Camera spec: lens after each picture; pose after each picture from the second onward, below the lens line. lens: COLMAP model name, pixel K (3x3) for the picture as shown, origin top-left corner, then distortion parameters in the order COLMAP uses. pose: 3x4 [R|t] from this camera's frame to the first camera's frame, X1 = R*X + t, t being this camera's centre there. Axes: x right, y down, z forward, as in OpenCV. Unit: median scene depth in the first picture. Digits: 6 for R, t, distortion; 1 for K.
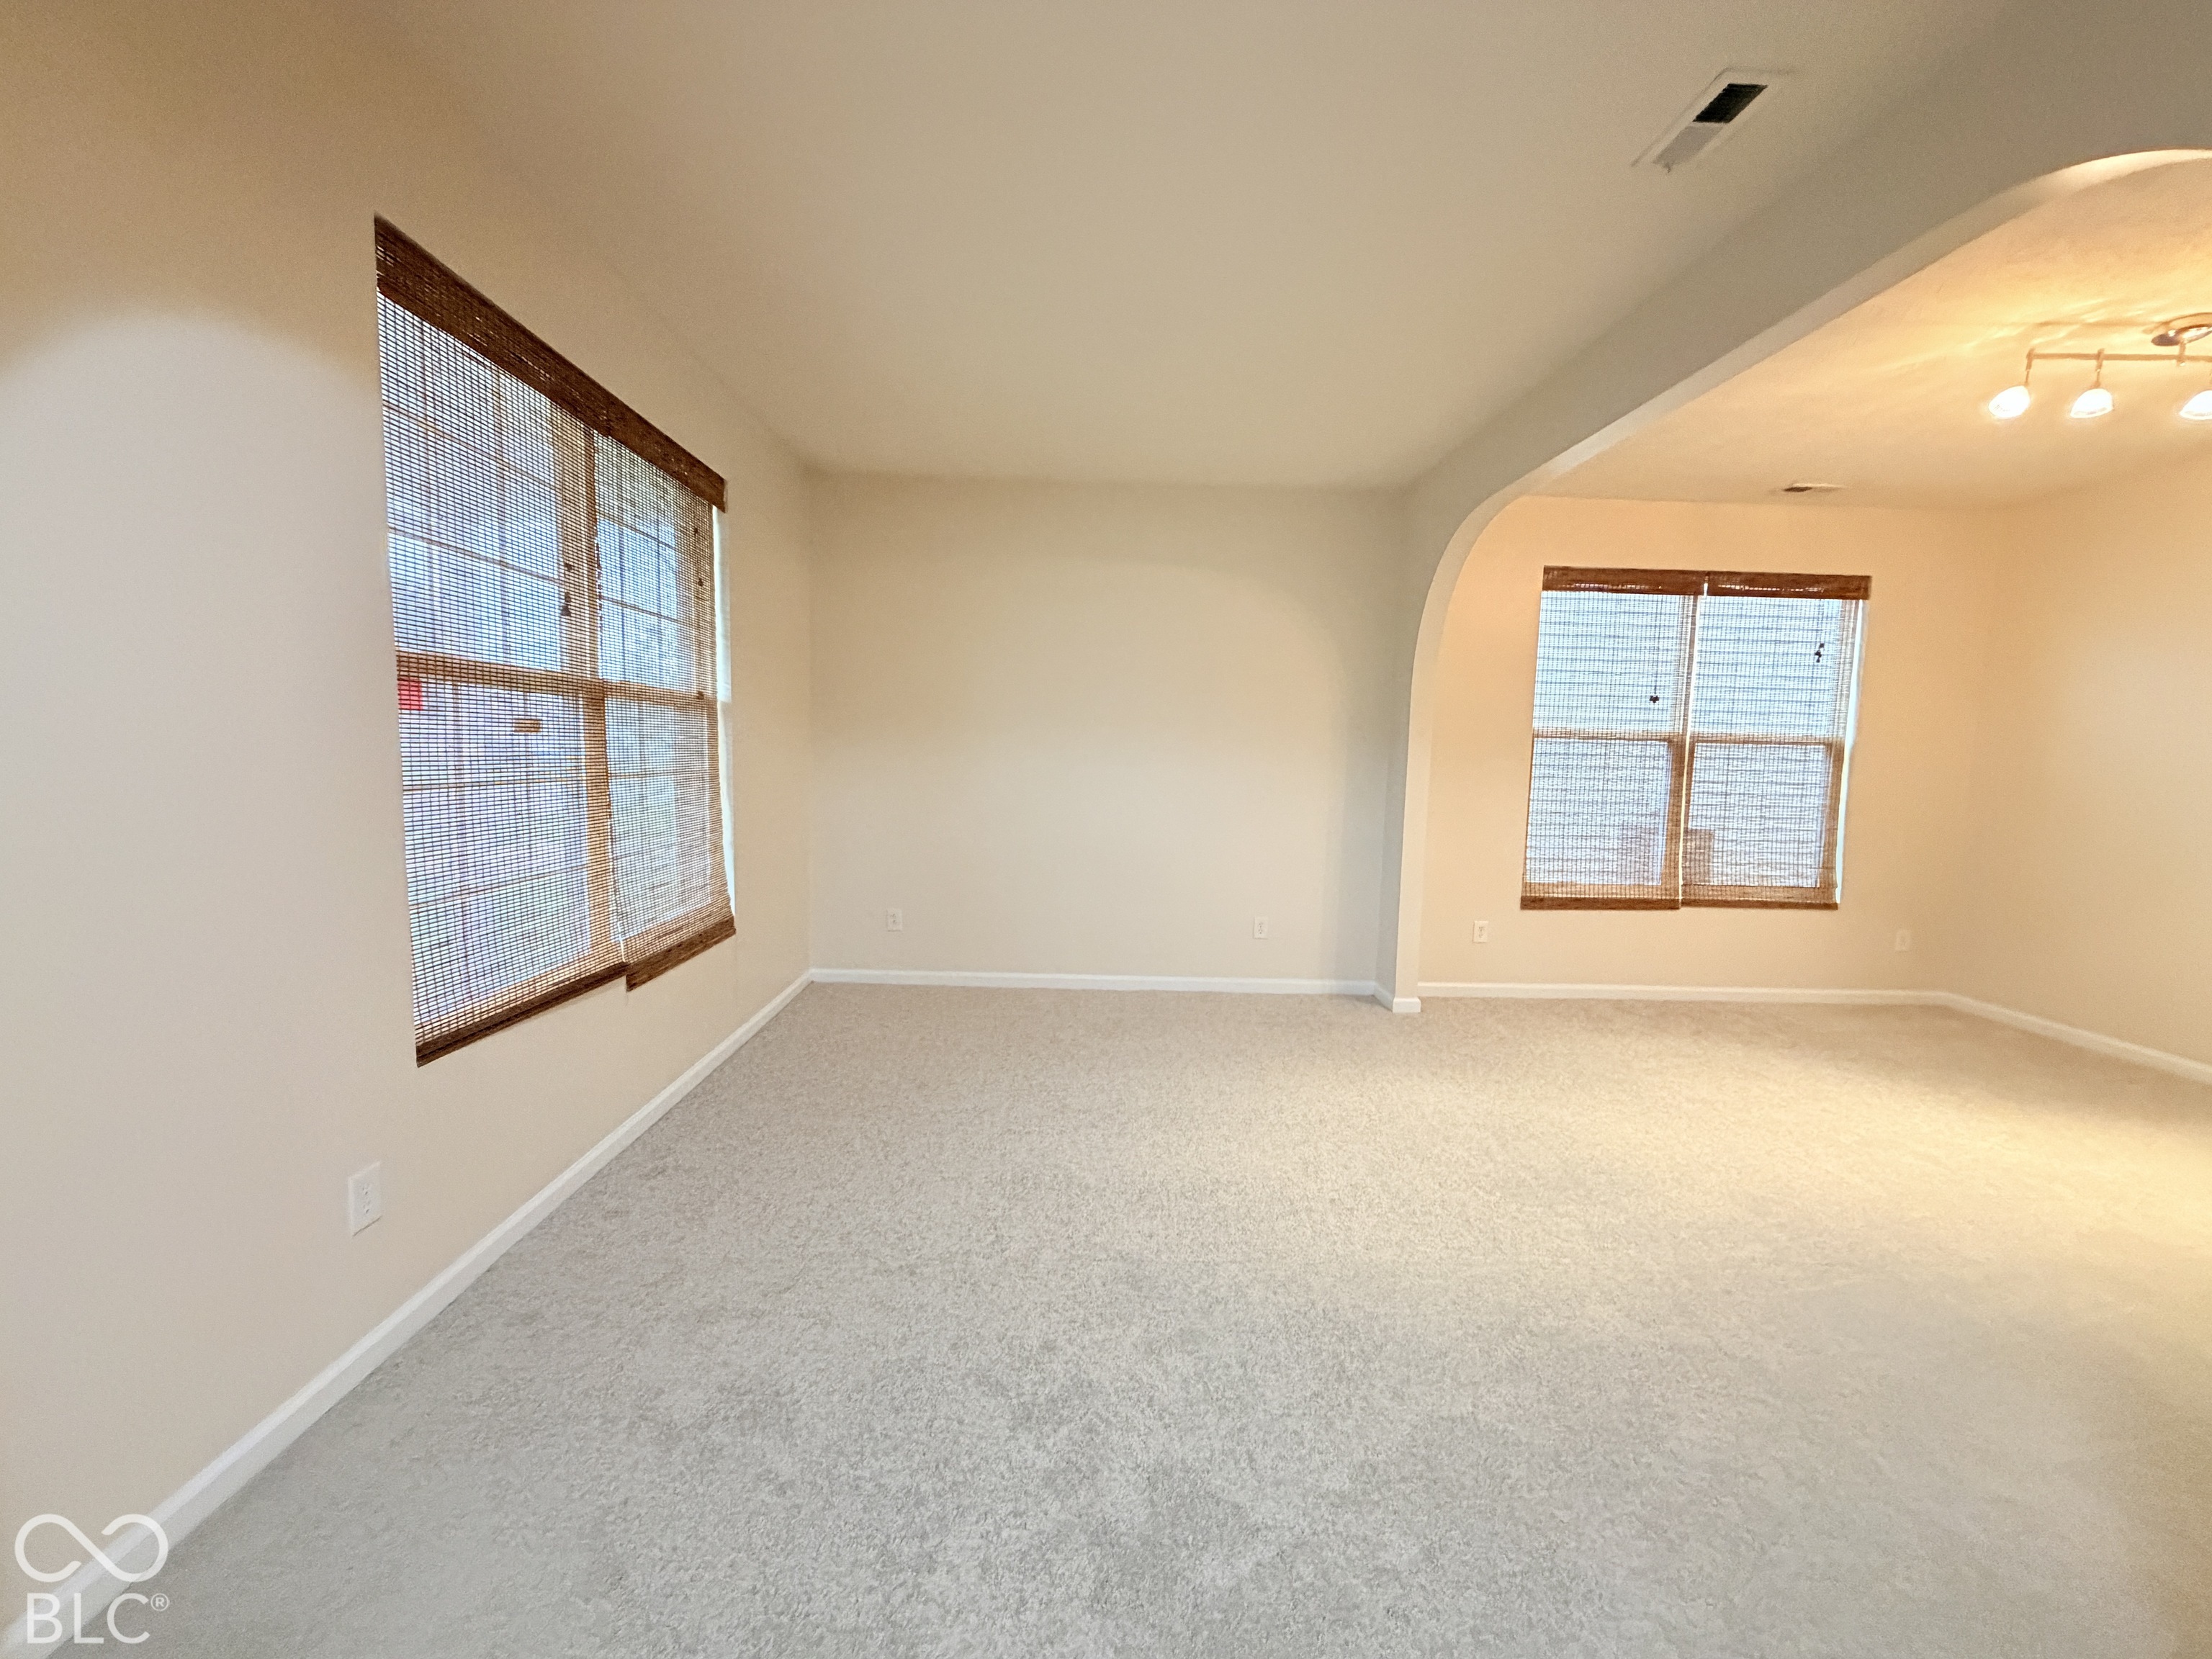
lens RADIAL K [[883.3, 0, 1097.0], [0, 883.3, 827.8], [0, 0, 1]] dist [0.000840, -0.000103]
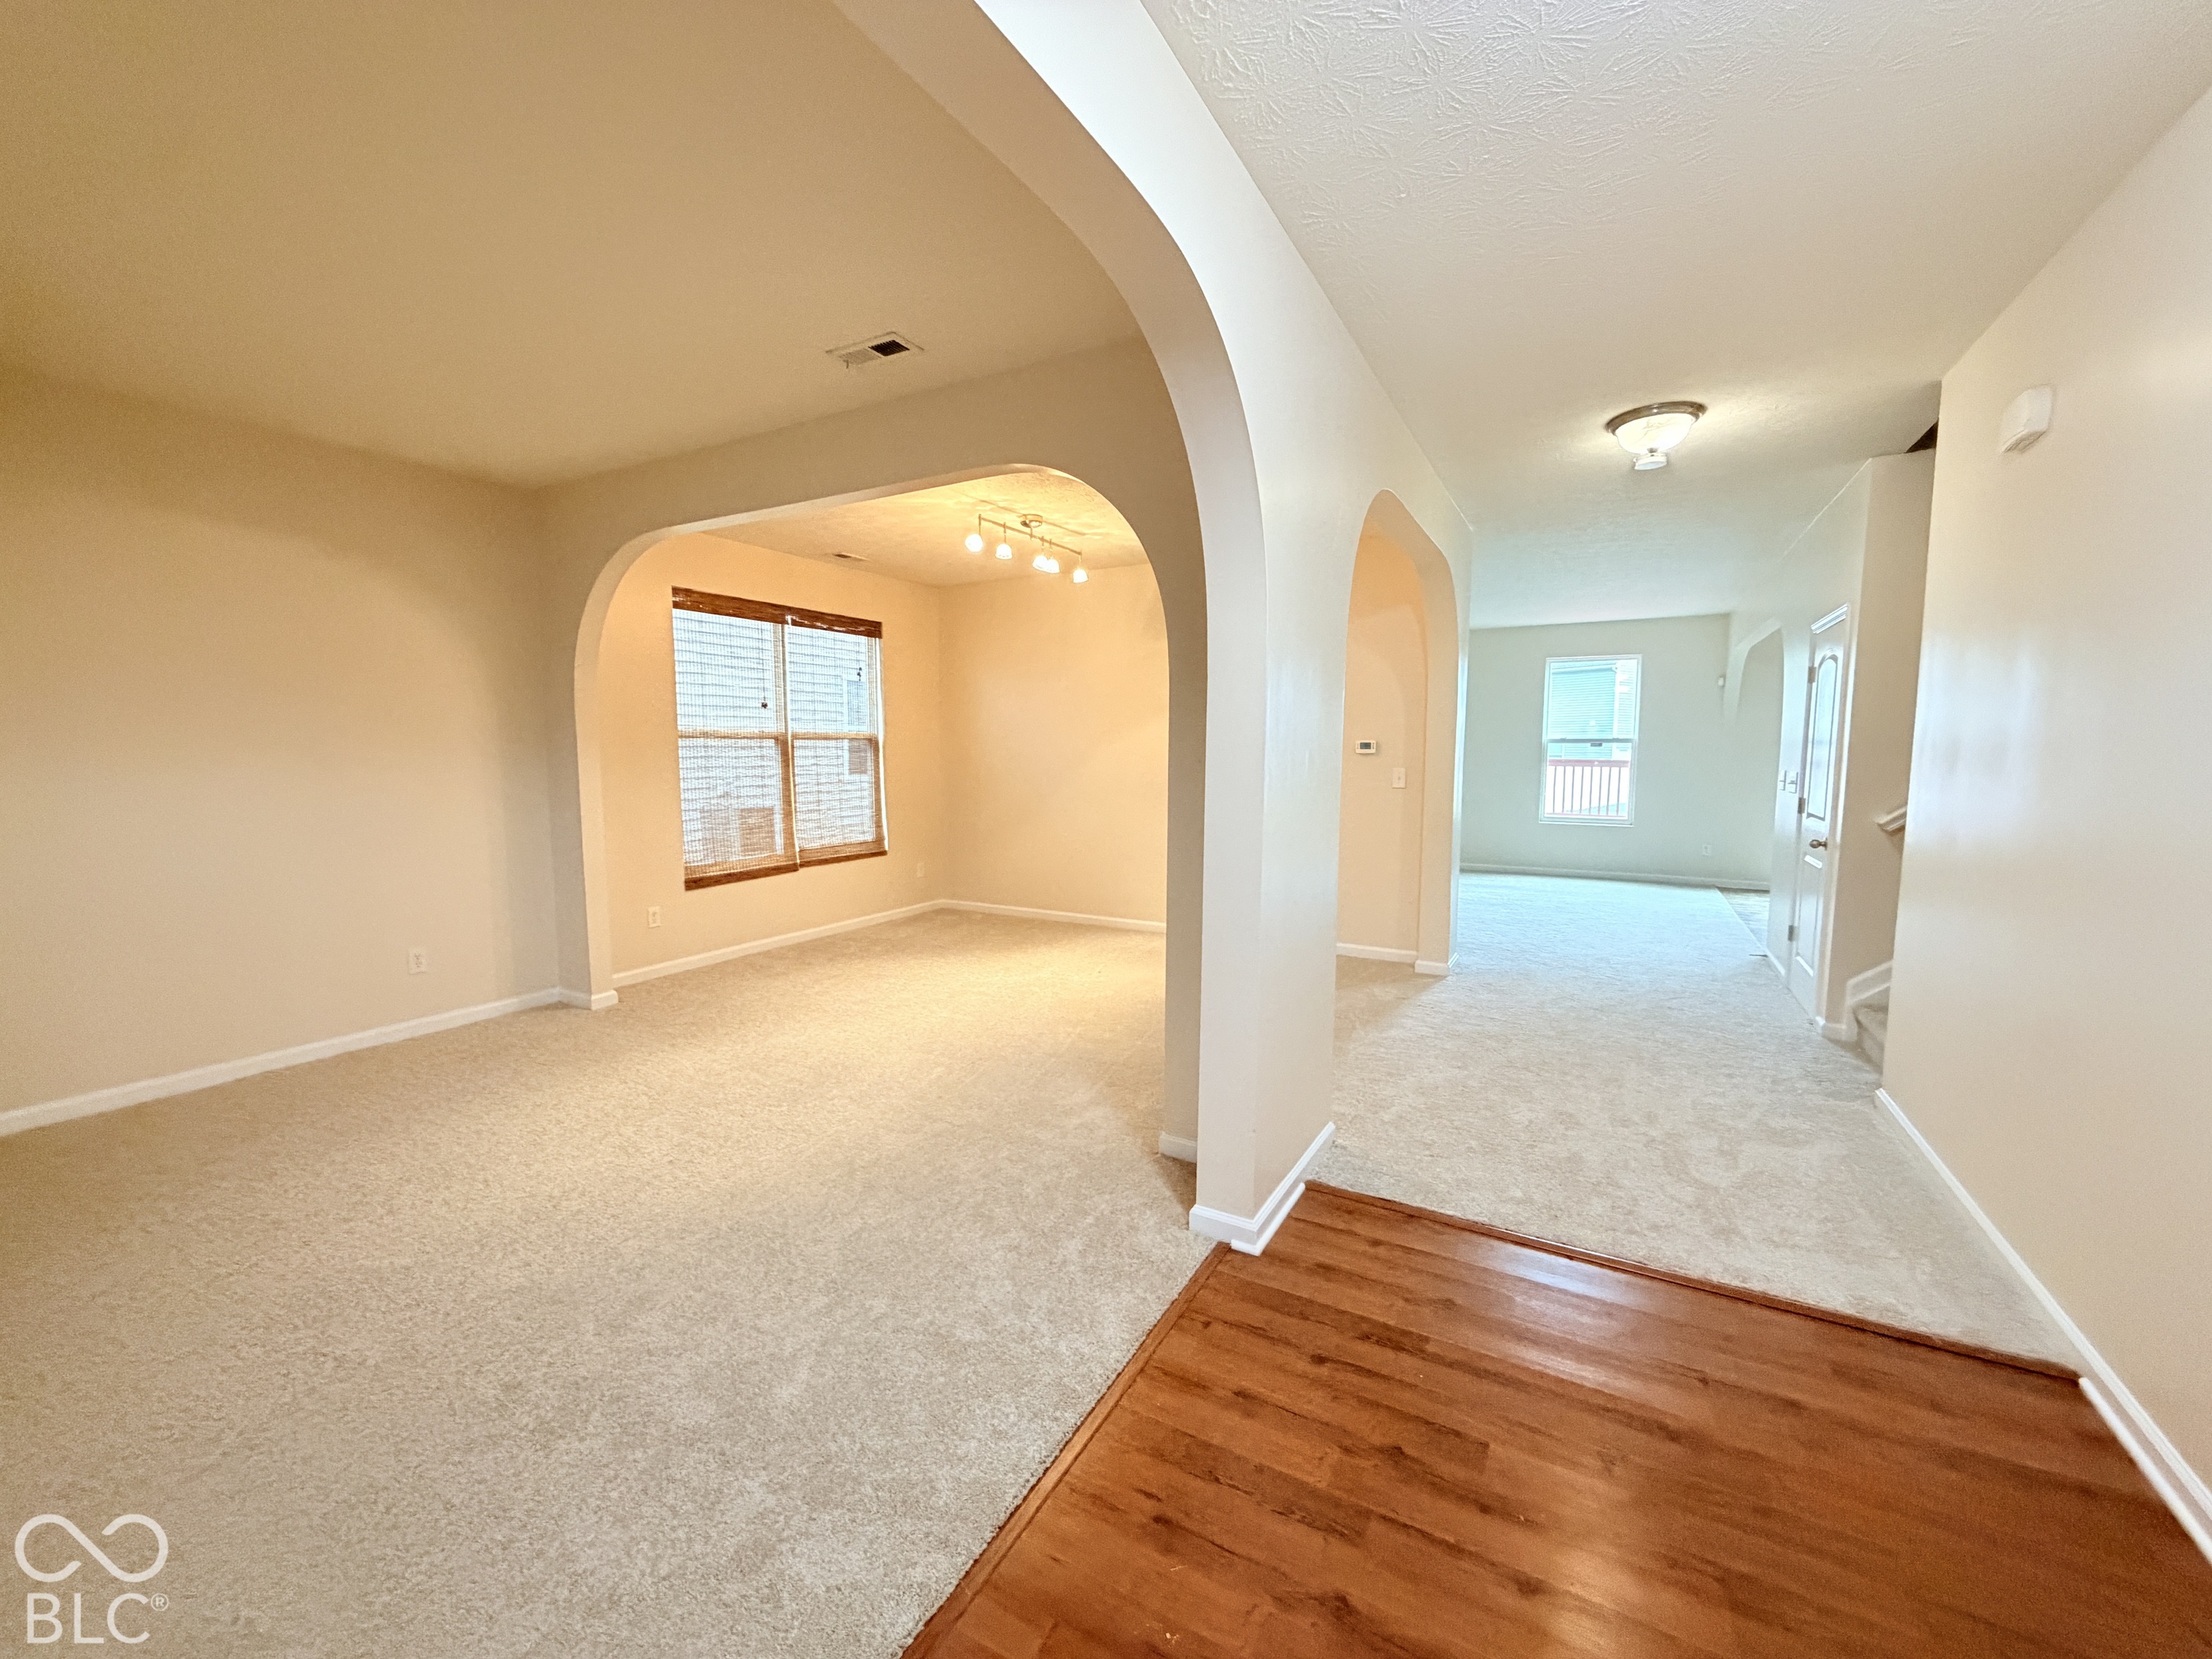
lens RADIAL K [[883.3, 0, 1100.9], [0, 883.3, 820.8], [0, 0, 1]] dist [0.000840, -0.000103]
pose [[0.514480, -0.097503, 0.851941, -0.206862], [0.090963, 0.994114, 0.058842, -0.015116], [-0.852664, 0.047222, 0.520321, -0.041864]]
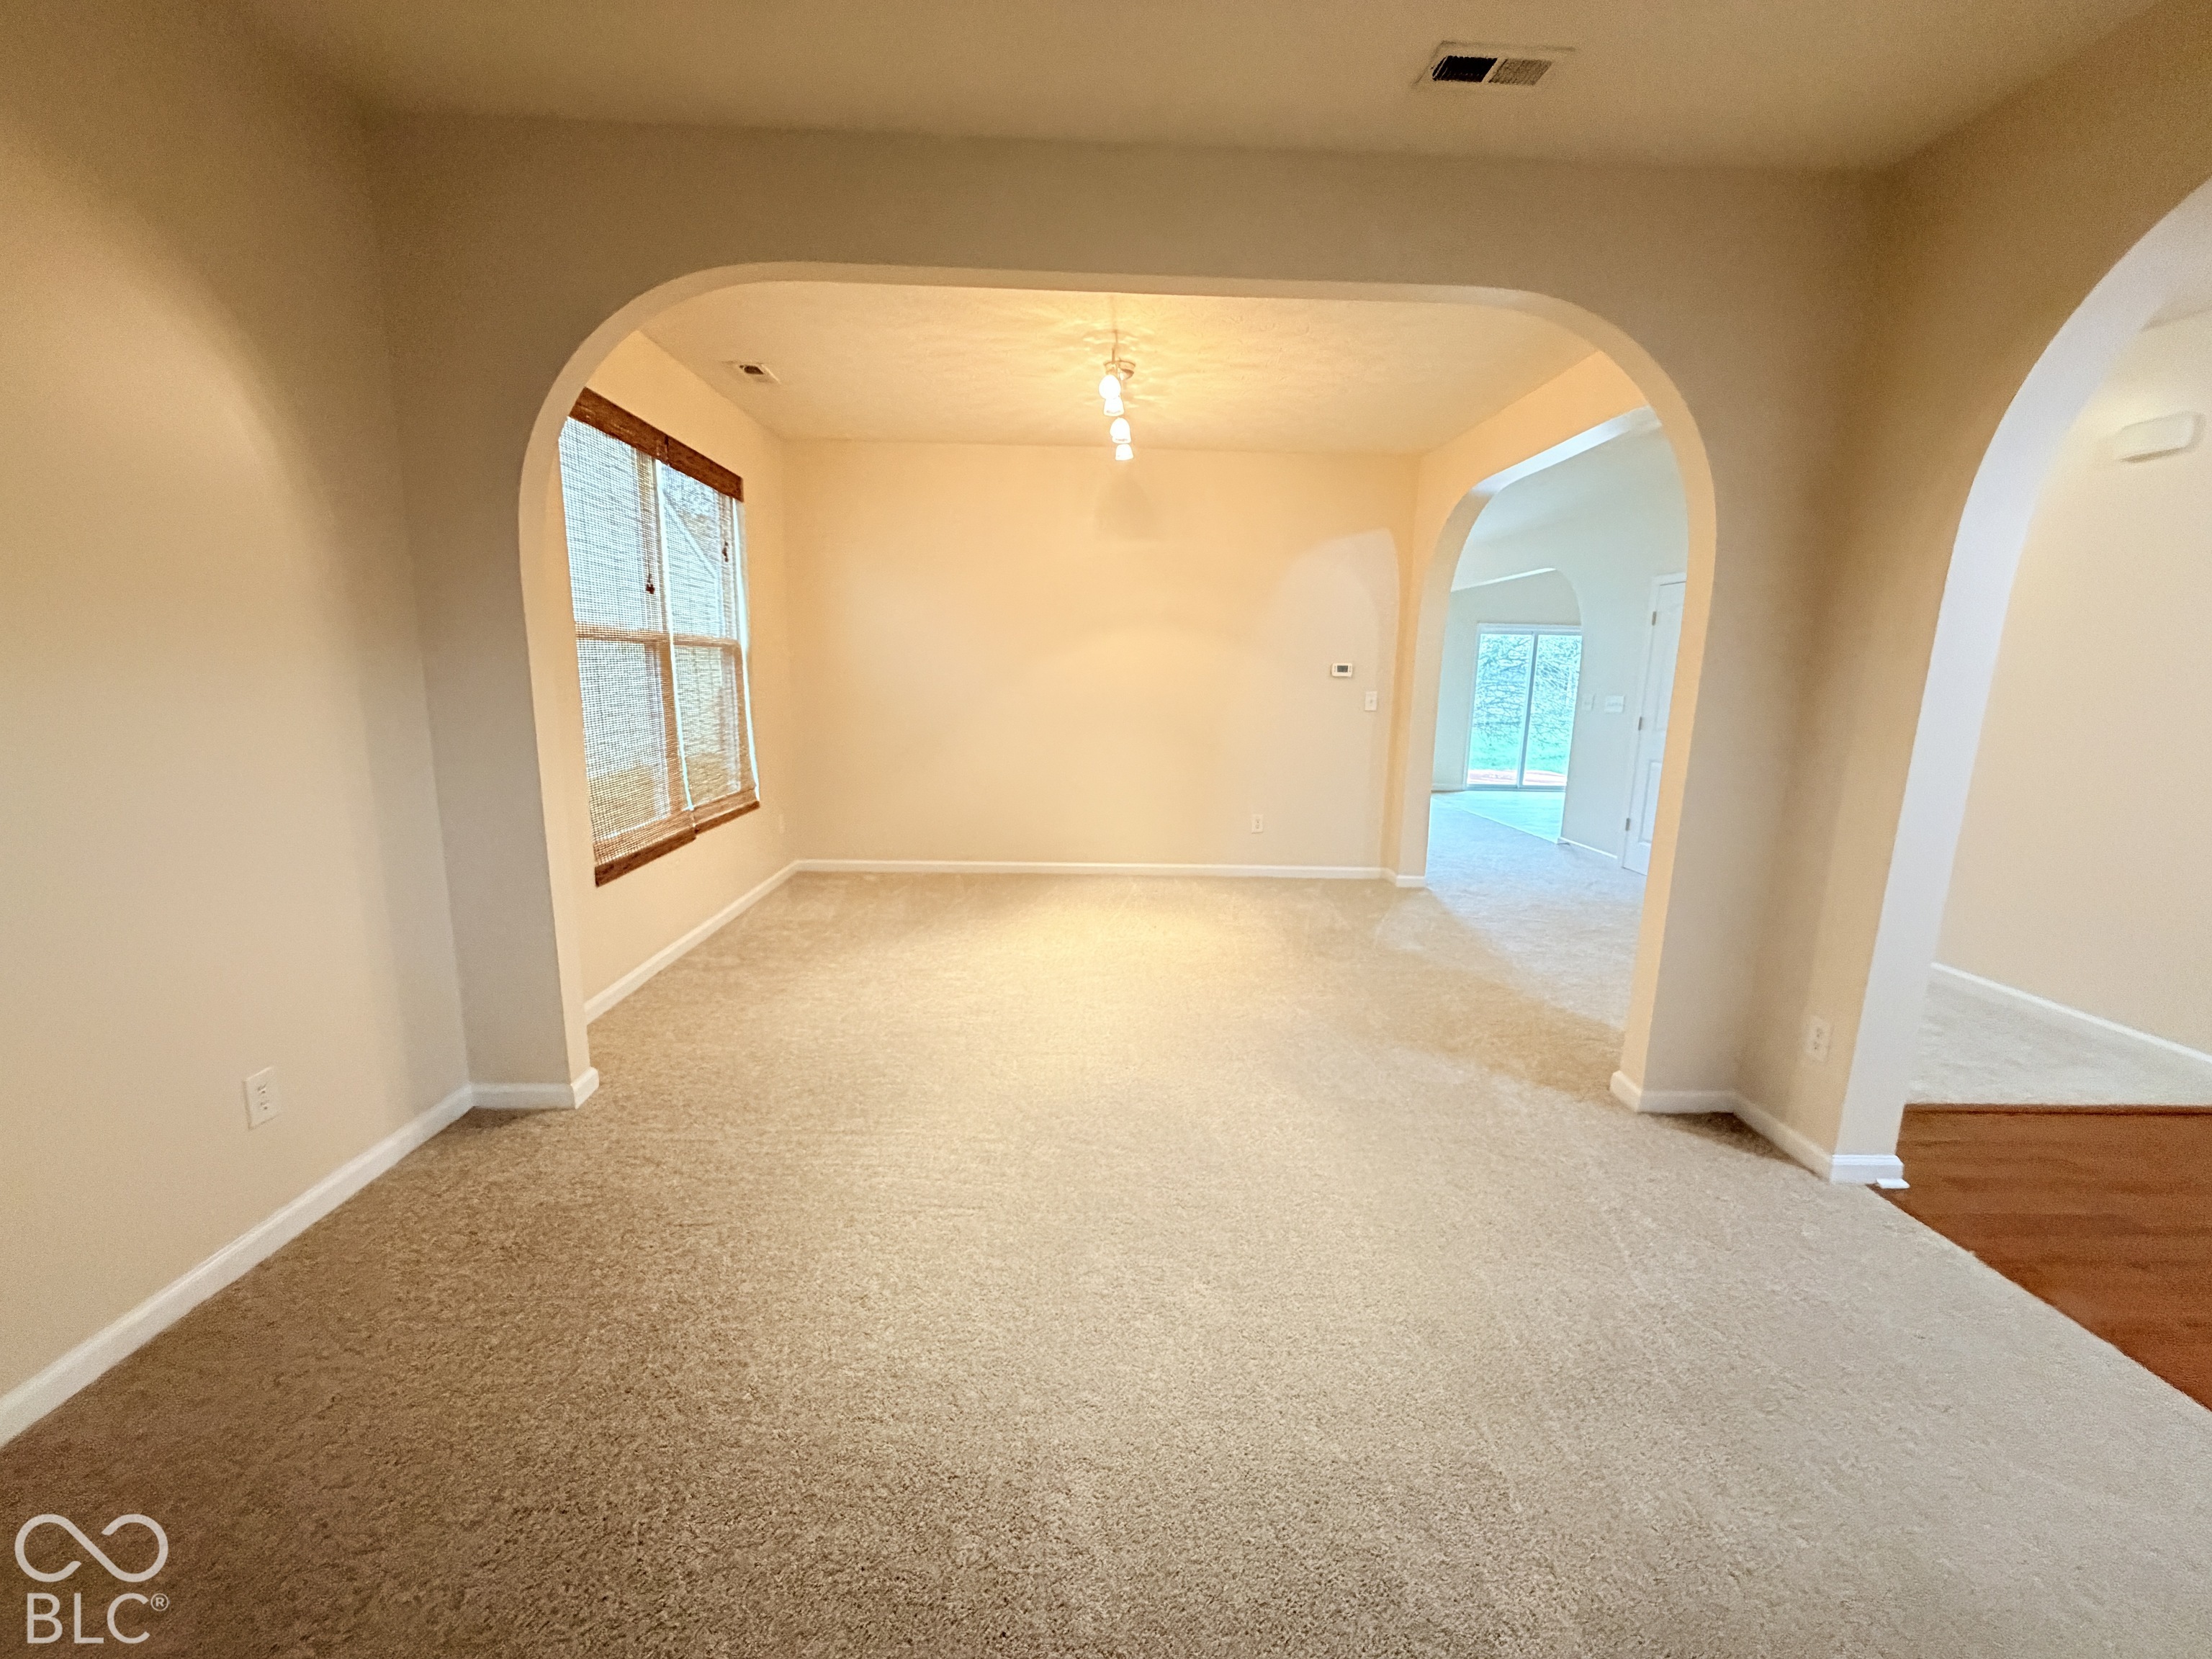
lens RADIAL K [[883.3, 0, 1111.4], [0, 883.3, 824.8], [0, 0, 1]] dist [0.000840, -0.000103]
pose [[-0.005761, -0.197644, 0.980257, -0.206263], [0.071461, 0.977685, 0.197546, -0.067550], [-0.997427, 0.071188, 0.008491, 0.612930]]
